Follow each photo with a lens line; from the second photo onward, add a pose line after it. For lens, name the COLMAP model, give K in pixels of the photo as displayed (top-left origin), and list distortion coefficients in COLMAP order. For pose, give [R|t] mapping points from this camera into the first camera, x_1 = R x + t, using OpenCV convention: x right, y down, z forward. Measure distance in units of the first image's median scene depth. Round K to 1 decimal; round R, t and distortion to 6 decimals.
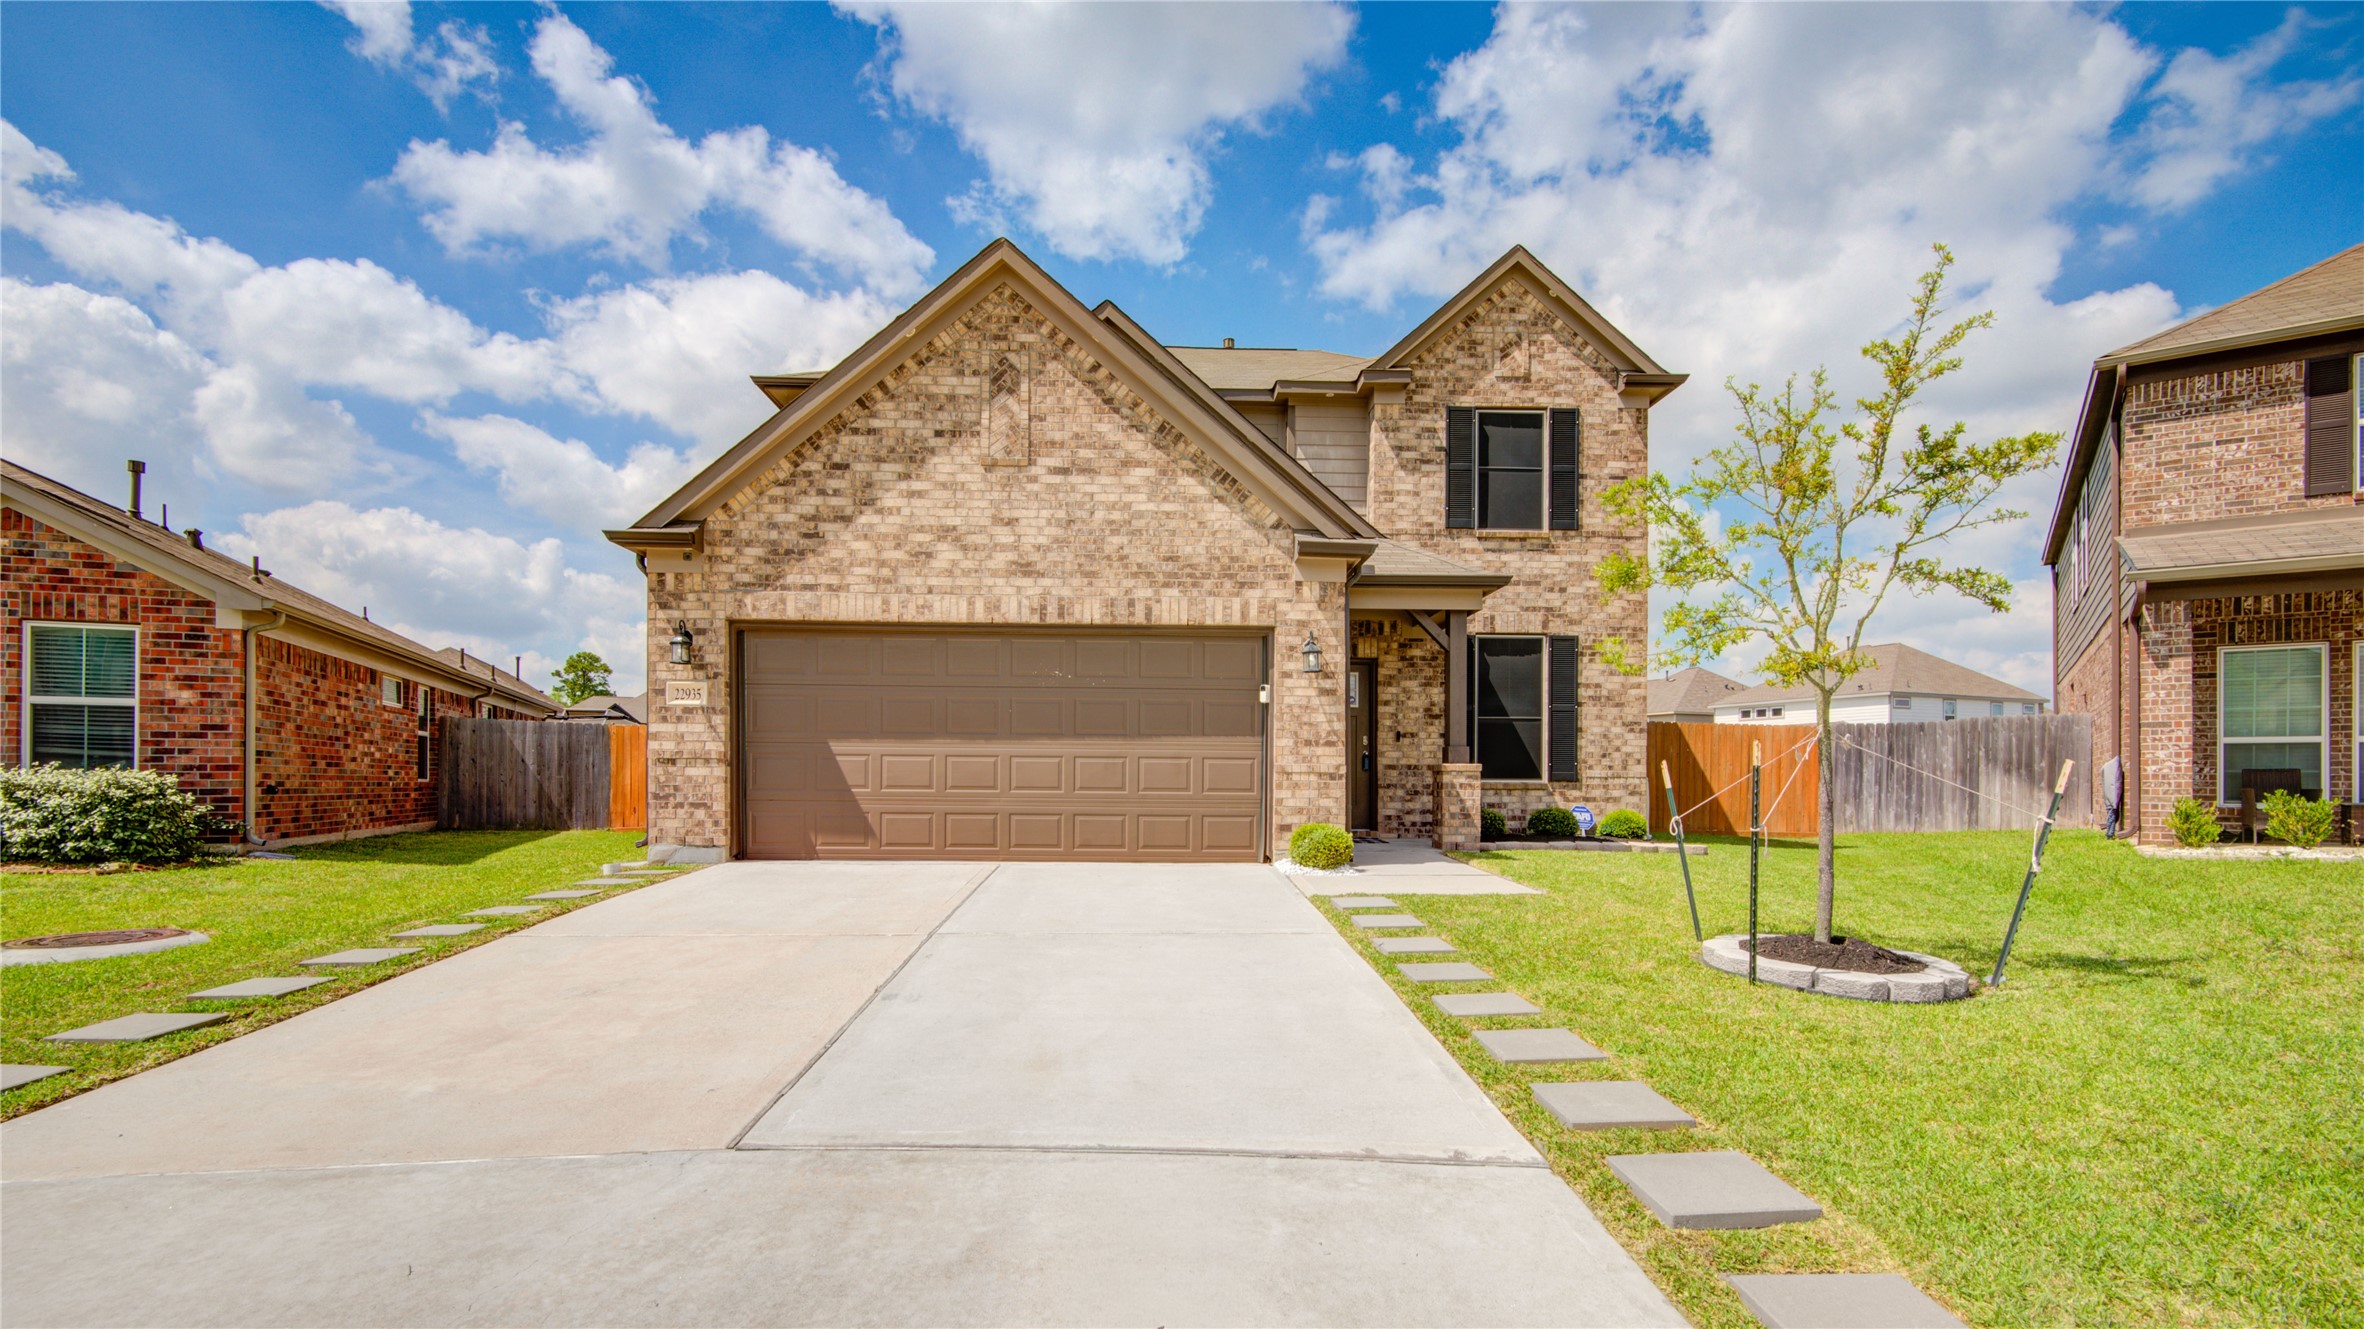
lens RADIAL K [[1103.2, 0, 1170.1], [0, 1103.2, 786.4], [0, 0, 1]] dist [-0.000429, 0.001276]
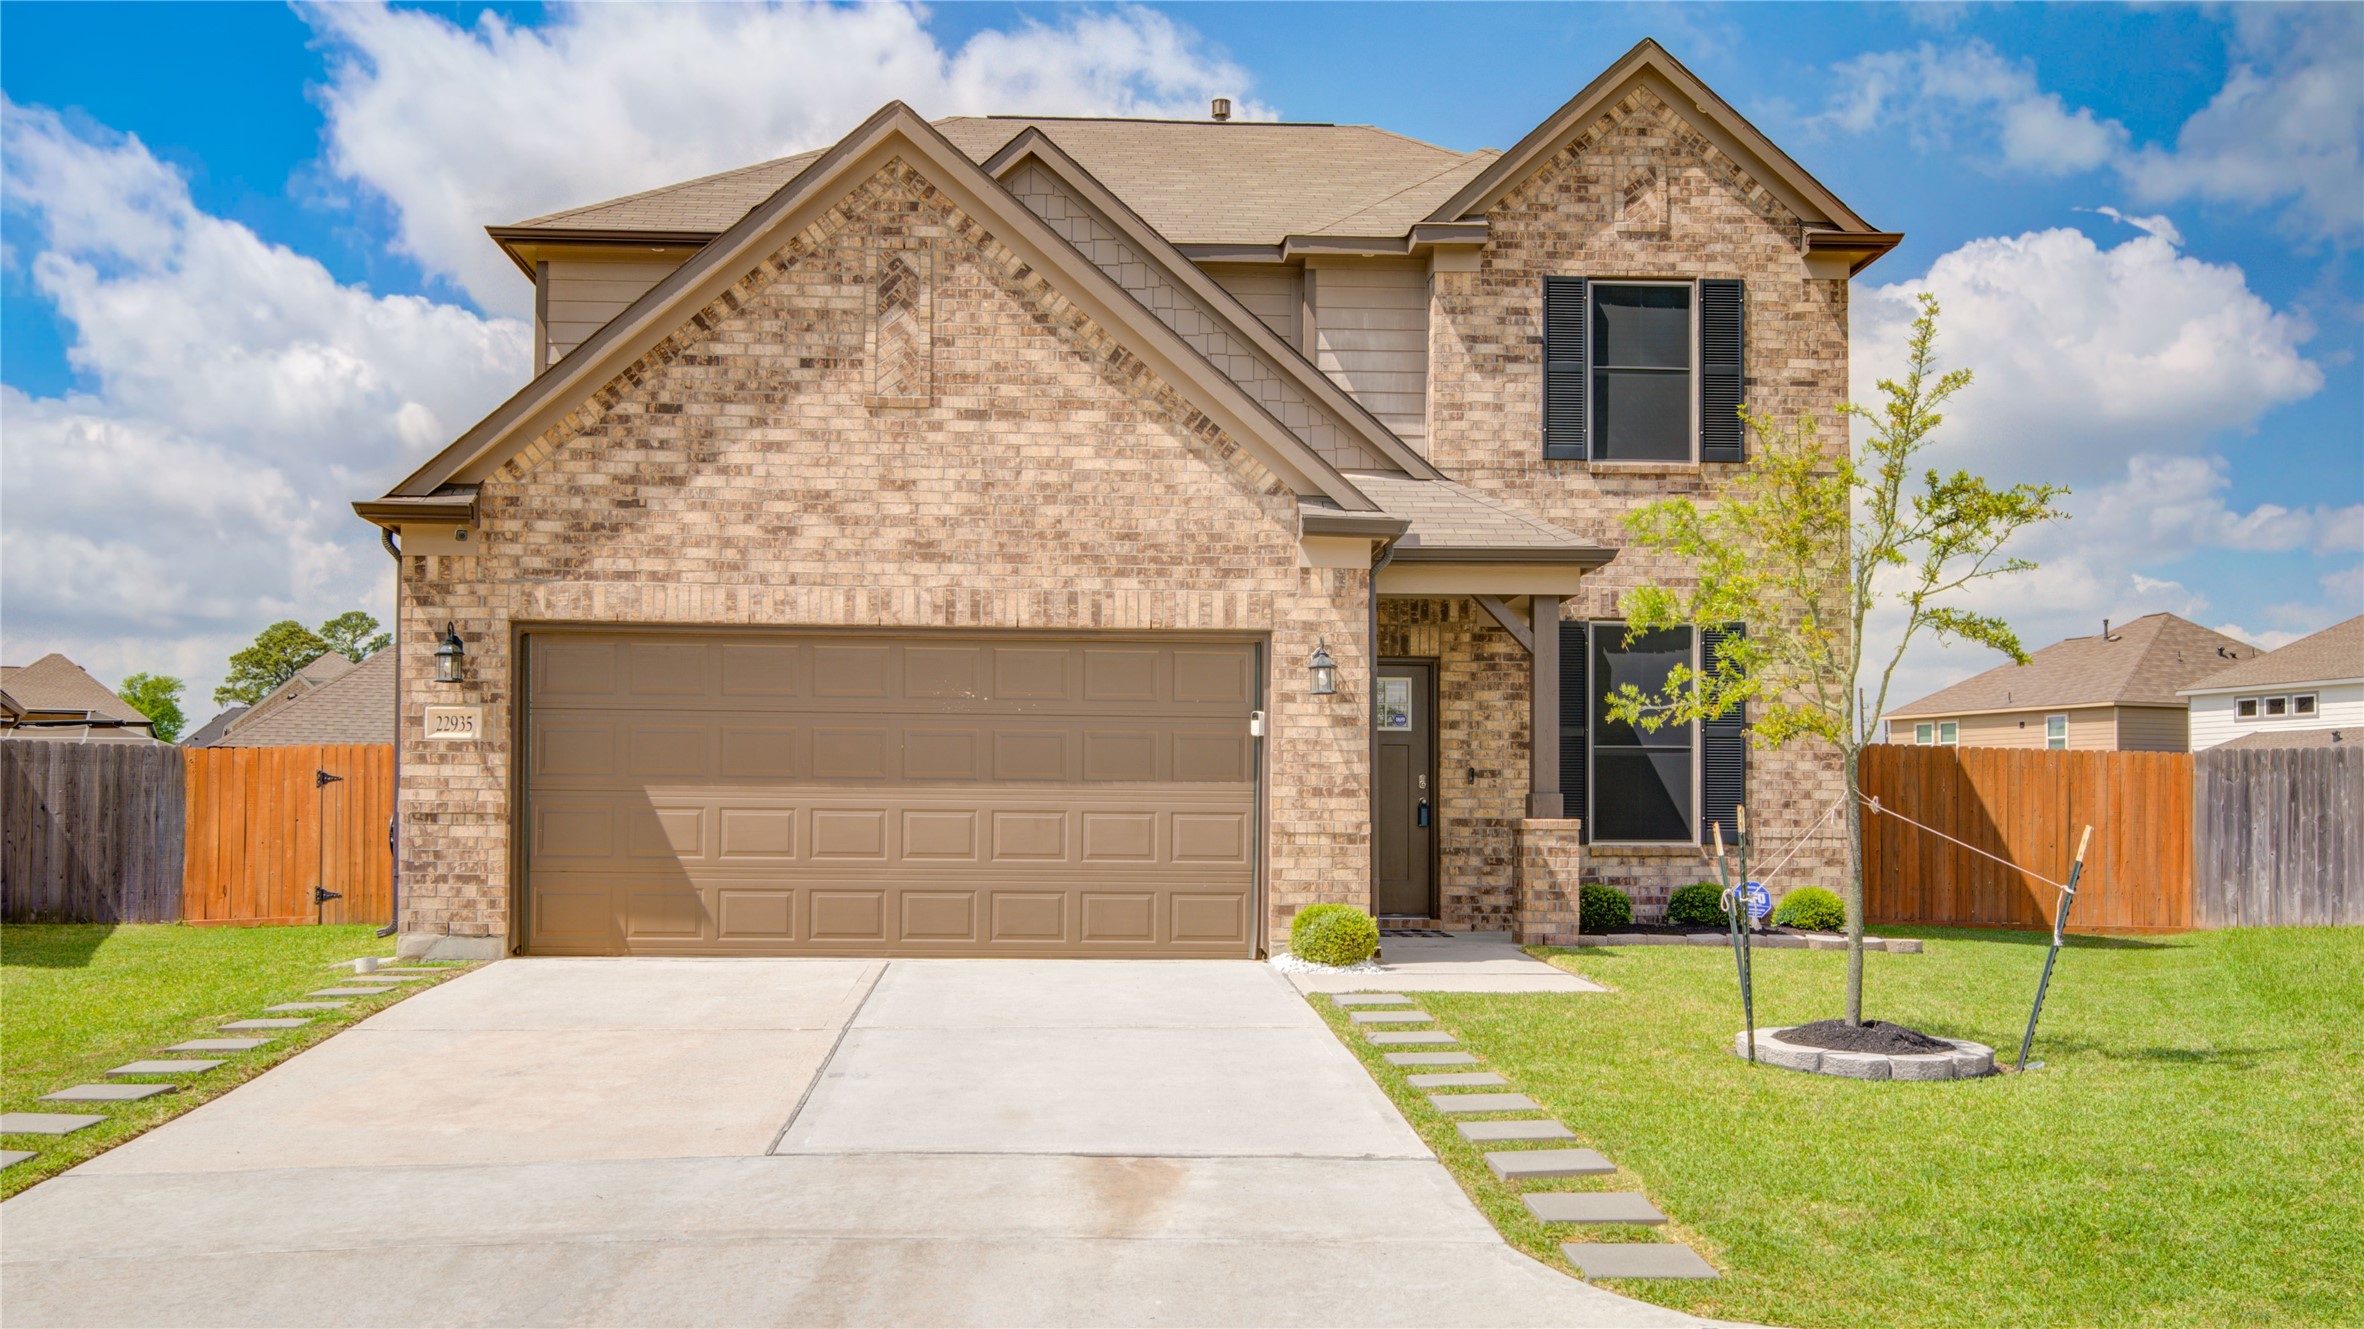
lens RADIAL K [[2488.5, 0, 1208.3], [0, 2488.5, 757.3], [0, 0, 1]] dist [-0.002424, 0.000000]
pose [[0.999269, 0.001818, 0.038187, -0.008162], [-0.000412, 0.999323, -0.036796, -0.002230], [-0.038228, 0.036754, 0.998593, -0.615548]]
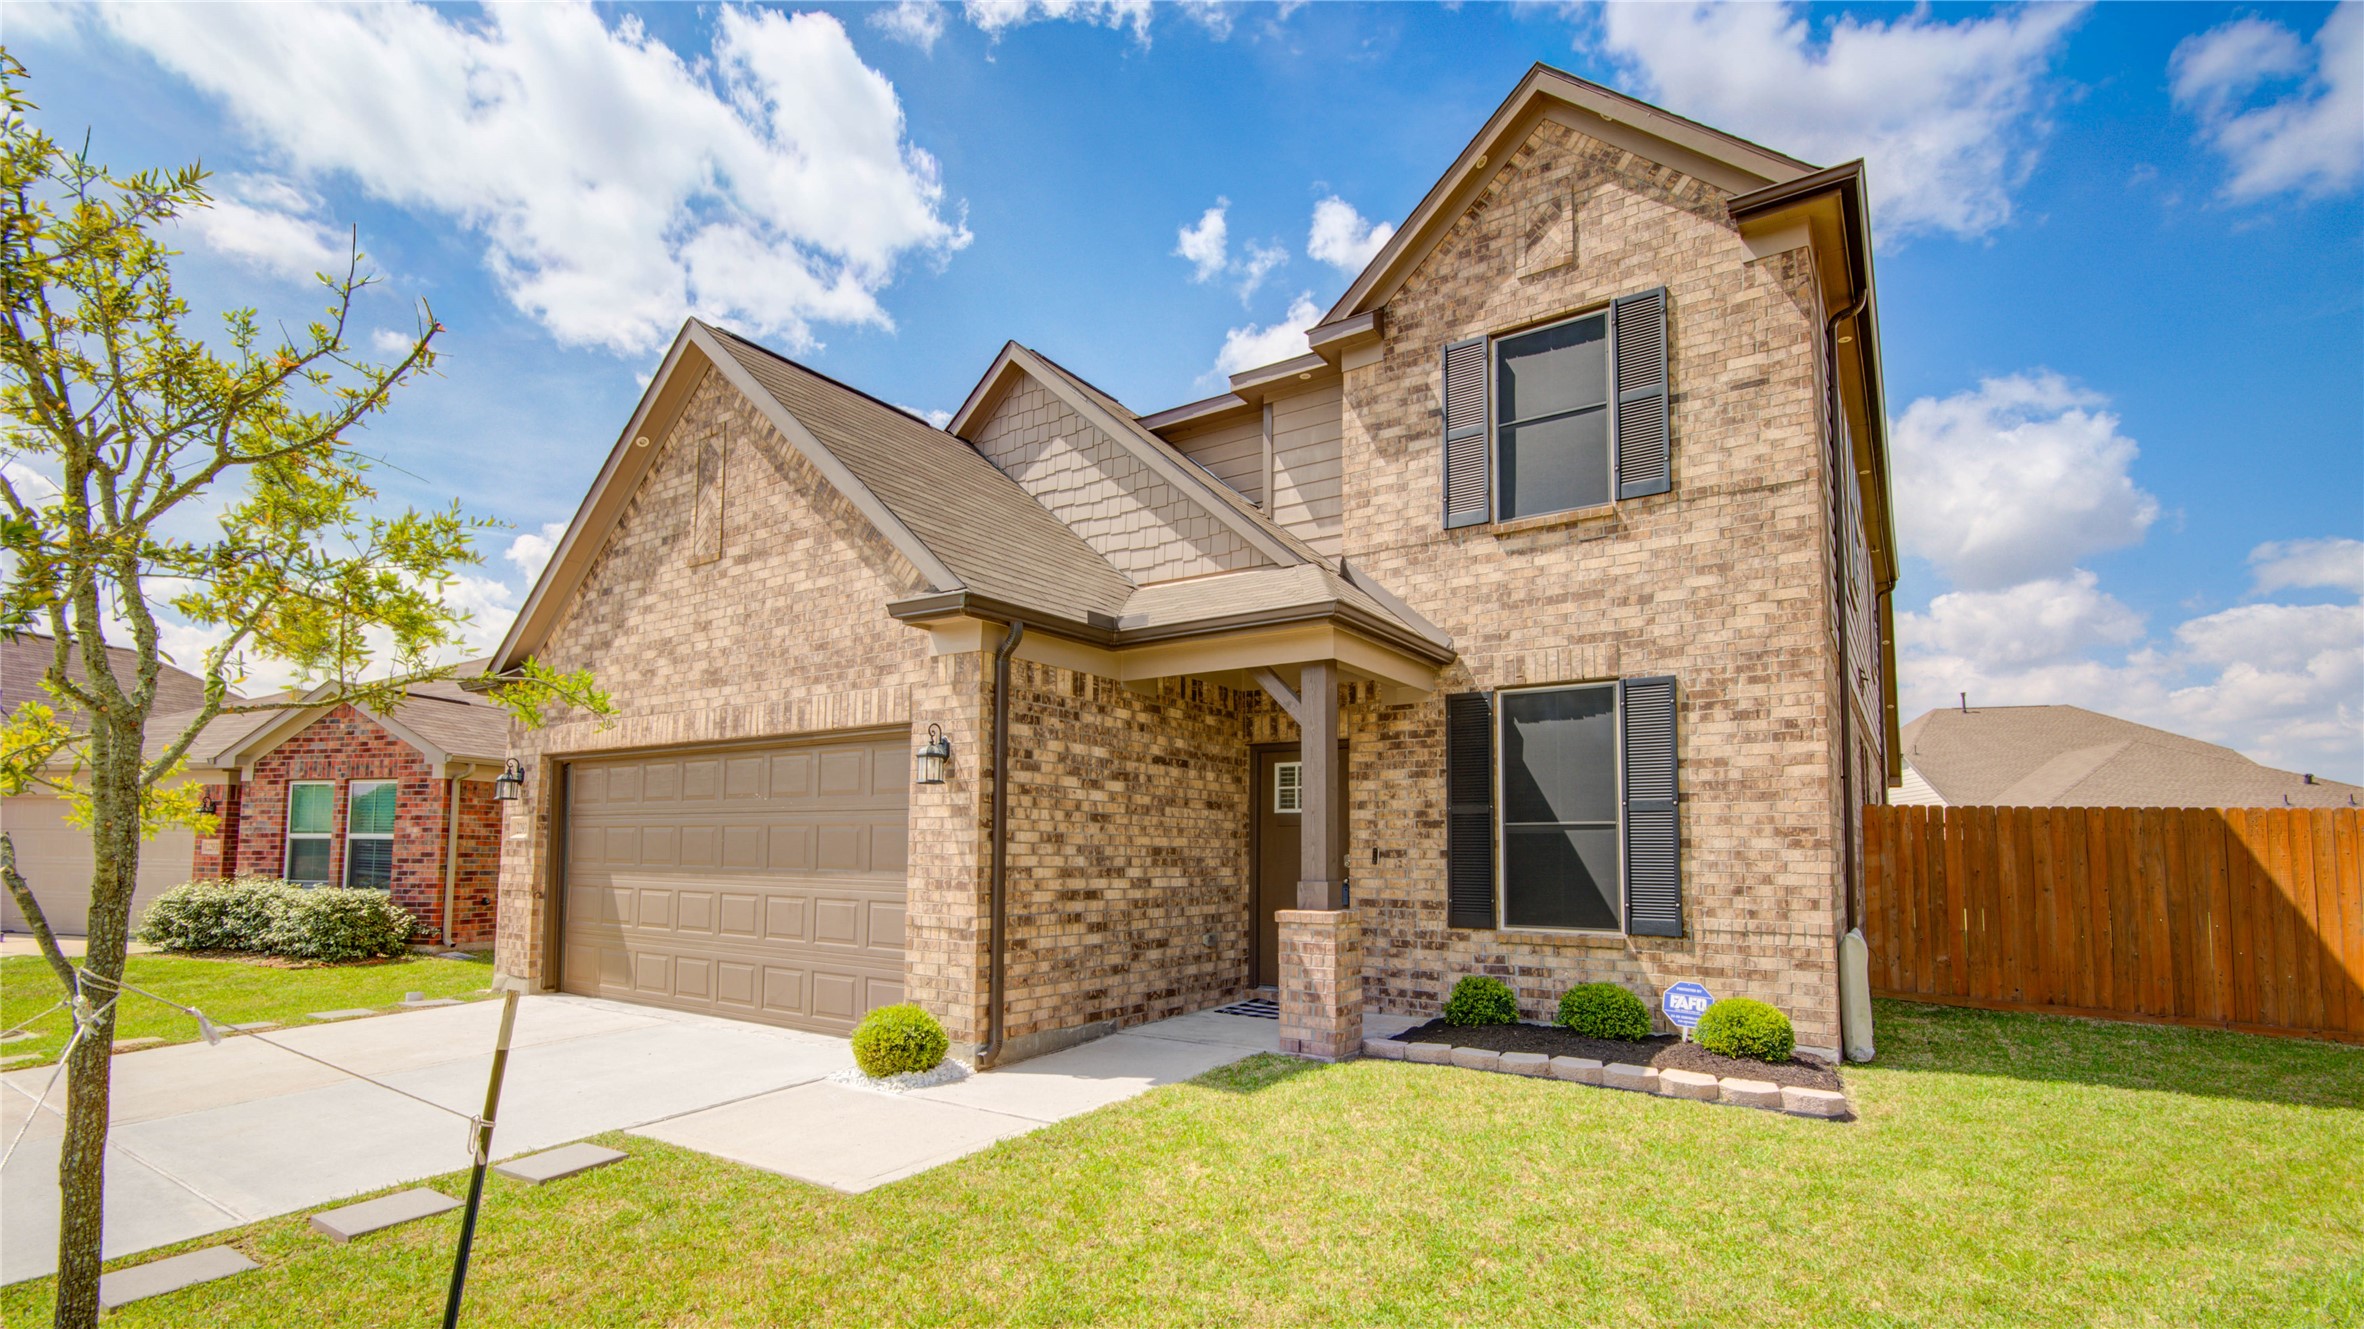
lens RADIAL K [[1103.2, 0, 1192.6], [0, 1103.2, 768.6], [0, 0, 1]] dist [-0.000429, 0.001276]
pose [[0.793712, -0.045271, -0.606606, 0.678007], [-0.004616, 0.996750, -0.080427, -0.057085], [0.608276, 0.066636, 0.790924, 0.540707]]
